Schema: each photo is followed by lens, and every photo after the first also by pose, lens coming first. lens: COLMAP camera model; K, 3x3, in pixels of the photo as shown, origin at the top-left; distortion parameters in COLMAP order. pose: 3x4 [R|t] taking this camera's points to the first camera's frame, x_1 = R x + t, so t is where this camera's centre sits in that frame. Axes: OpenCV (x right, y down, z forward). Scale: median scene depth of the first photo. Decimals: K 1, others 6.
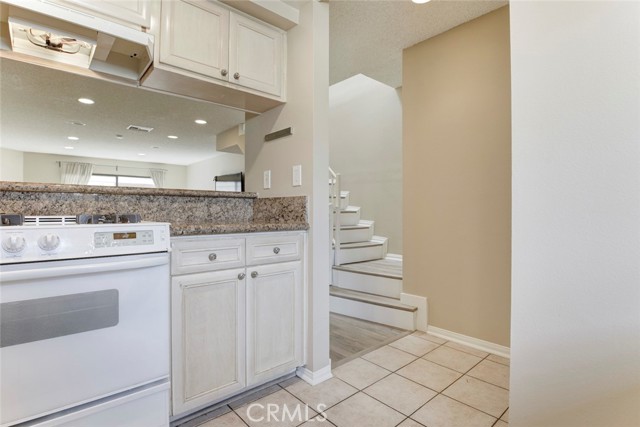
lens RADIAL K [[306.5, 0, 320.0], [0, 306.5, 213.5], [0, 0, 1]] dist [-0.019923, 0.000589]
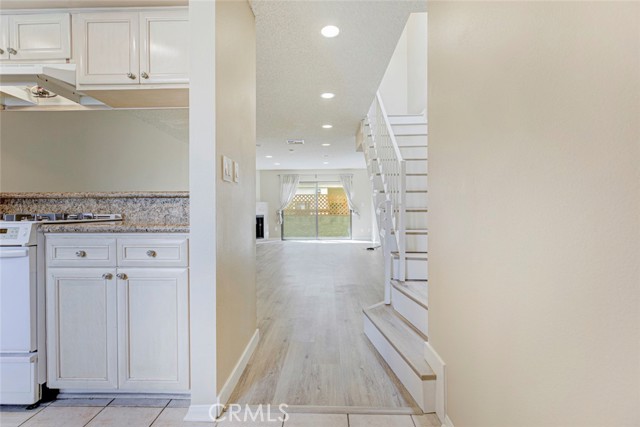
lens RADIAL K [[288.1, 0, 318.3], [0, 288.1, 215.7], [0, 0, 1]] dist [0.000430, 0.000003]
pose [[0.740707, 0.006807, -0.671794, 0.778743], [0.002111, 0.999920, 0.012460, -0.002393], [0.671825, -0.010648, 0.740633, 0.674140]]
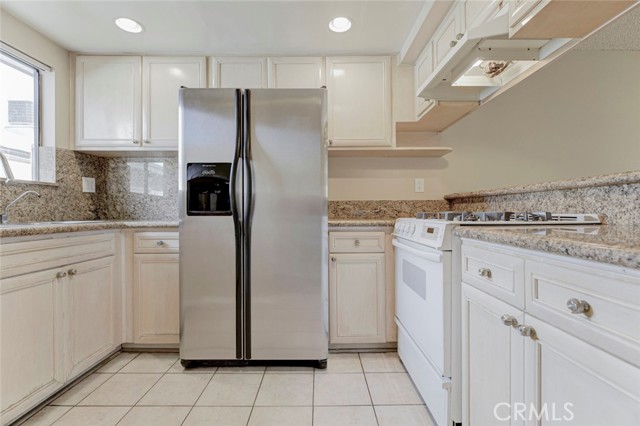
lens RADIAL K [[294.2, 0, 321.0], [0, 294.2, 209.4], [0, 0, 1]] dist [-0.001367, -0.000479]
pose [[-0.650708, -0.002415, -0.759324, 0.353655], [-0.000516, 0.999996, -0.002738, -0.004246], [0.759328, -0.001390, -0.650707, 0.958815]]
